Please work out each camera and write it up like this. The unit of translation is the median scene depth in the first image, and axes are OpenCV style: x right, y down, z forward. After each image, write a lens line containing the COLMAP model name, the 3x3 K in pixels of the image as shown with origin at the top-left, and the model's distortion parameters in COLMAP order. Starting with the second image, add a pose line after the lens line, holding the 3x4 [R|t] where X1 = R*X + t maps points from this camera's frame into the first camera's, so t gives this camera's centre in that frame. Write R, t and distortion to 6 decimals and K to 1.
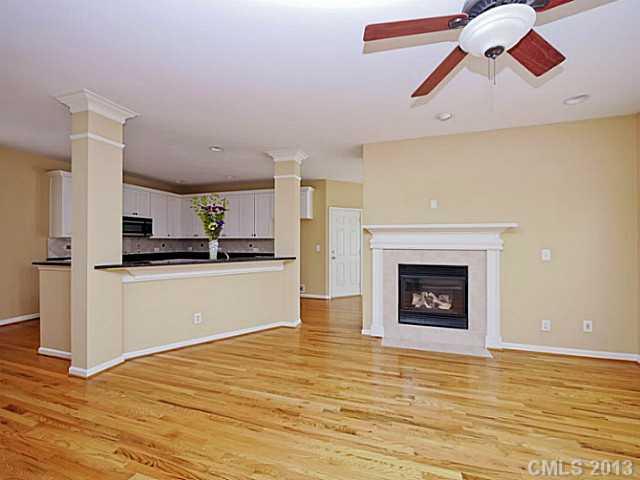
lens RADIAL K [[274.2, 0, 320.0], [0, 274.2, 240.0], [0, 0, 1]] dist [-0.003776, -0.000967]
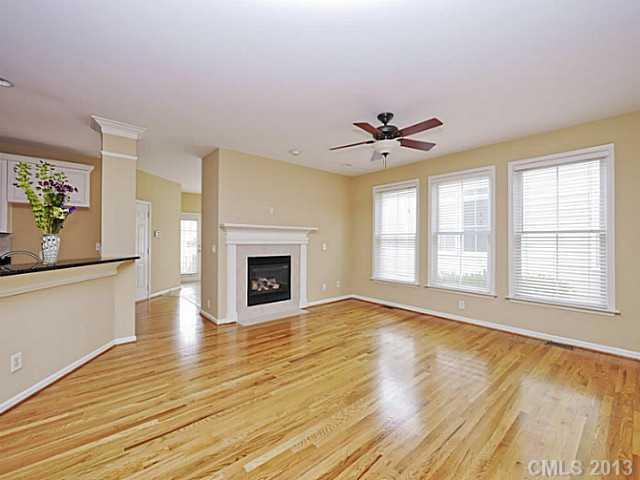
lens RADIAL K [[274.2, 0, 320.0], [0, 274.2, 240.0], [0, 0, 1]] dist [-0.003776, -0.000967]
pose [[0.520736, 0.001763, 0.853716, -0.623328], [-0.004708, 0.999989, 0.000807, 0.010083], [-0.853705, -0.004440, 0.520739, 0.109653]]
